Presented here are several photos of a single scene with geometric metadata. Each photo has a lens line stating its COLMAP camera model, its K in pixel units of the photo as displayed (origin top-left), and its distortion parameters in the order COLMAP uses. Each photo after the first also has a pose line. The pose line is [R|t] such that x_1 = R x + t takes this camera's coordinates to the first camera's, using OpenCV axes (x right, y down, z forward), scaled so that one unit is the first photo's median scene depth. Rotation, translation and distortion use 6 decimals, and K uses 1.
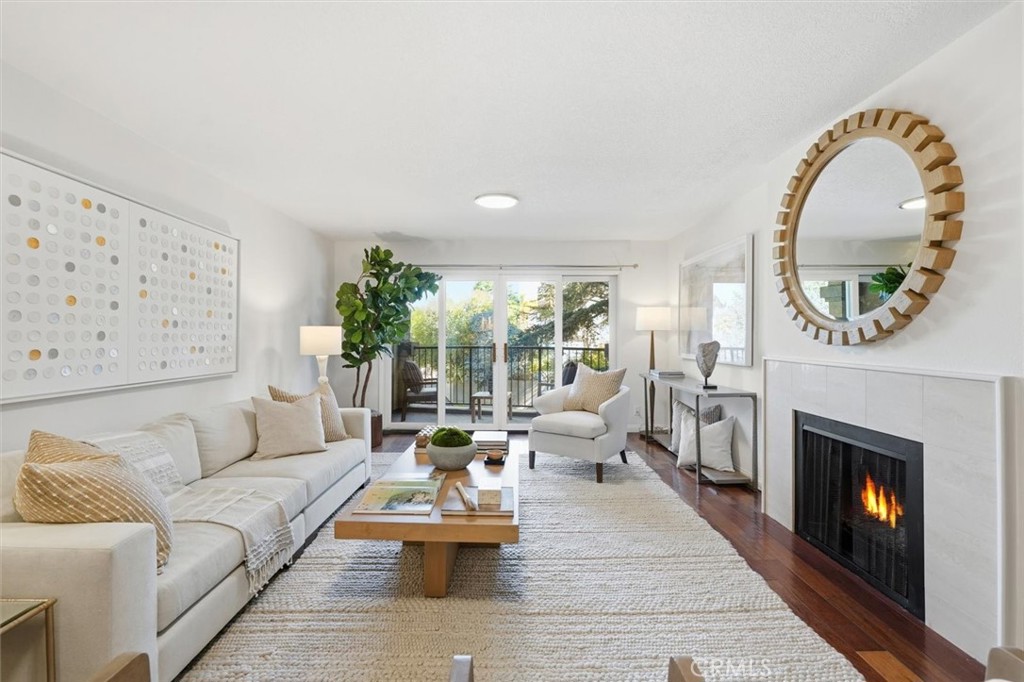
lens RADIAL K [[453.6, 0, 511.4], [0, 453.6, 336.0], [0, 0, 1]] dist [0.001187, -0.000382]
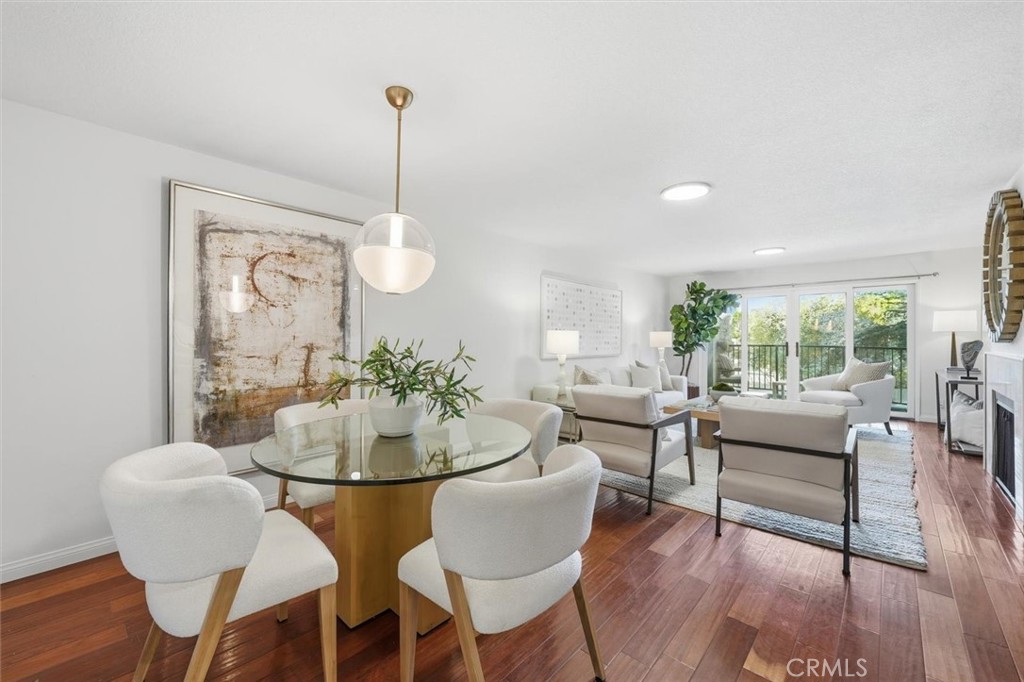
lens RADIAL K [[415.5, 0, 512.6], [0, 415.5, 334.7], [0, 0, 1]] dist [0.001826, 0.000492]
pose [[0.731370, -0.005545, -0.681959, 0.395442], [0.001019, 0.999975, -0.007038, 0.002757], [0.681981, 0.004452, 0.731357, -0.873177]]
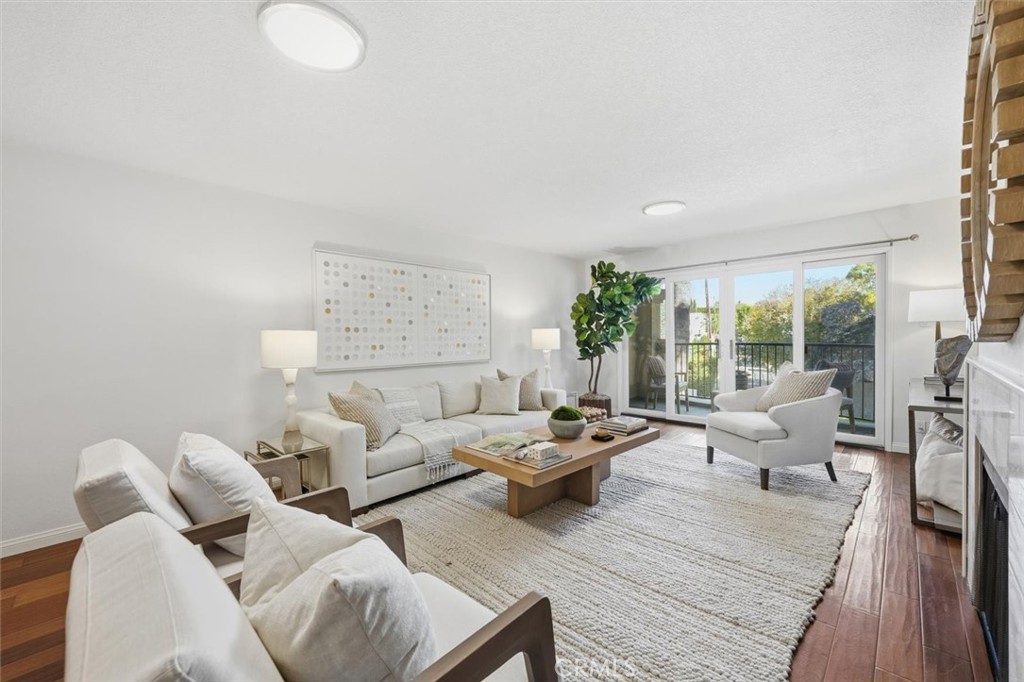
lens RADIAL K [[413.3, 0, 512.2], [0, 413.3, 342.8], [0, 0, 1]] dist [0.000429, -0.000120]
pose [[0.710470, -0.002207, -0.703724, 0.530720], [0.018011, 0.999725, 0.015049, 0.000593], [0.703497, -0.023367, 0.710314, 0.051395]]
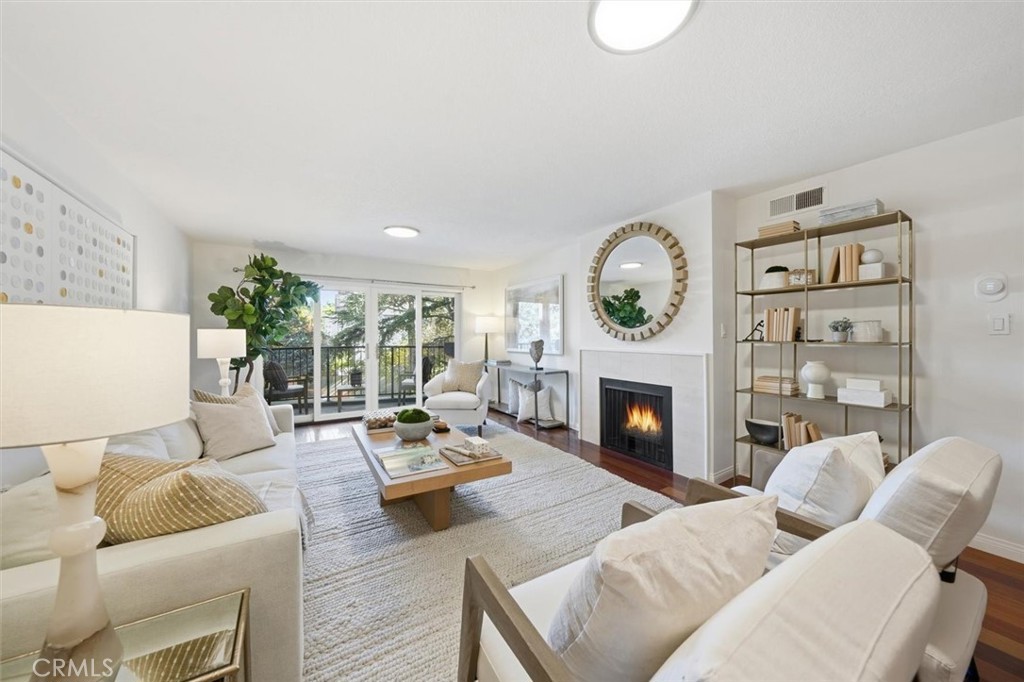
lens RADIAL K [[354.4, 0, 511.0], [0, 354.4, 335.2], [0, 0, 1]] dist [-0.001572, 0.000031]
pose [[0.855625, -0.004657, 0.517575, -0.377565], [0.006424, 0.999978, -0.001622, -0.003835], [-0.517556, 0.004713, 0.855636, -0.013749]]
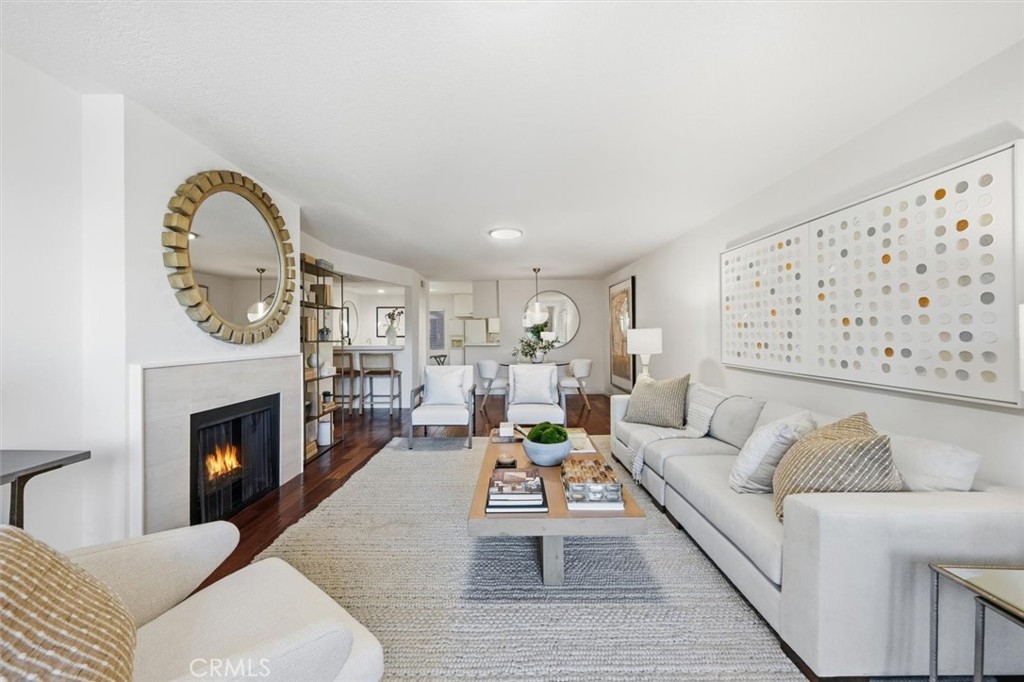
lens RADIAL K [[372.9, 0, 512.0], [0, 372.9, 341.0], [0, 0, 1]] dist [-0.000055, -0.000018]
pose [[-0.999994, 0.002886, -0.001849, -0.046001], [0.002865, 0.999933, 0.011235, 0.002250], [0.001881, 0.011229, -0.999935, 1.676866]]
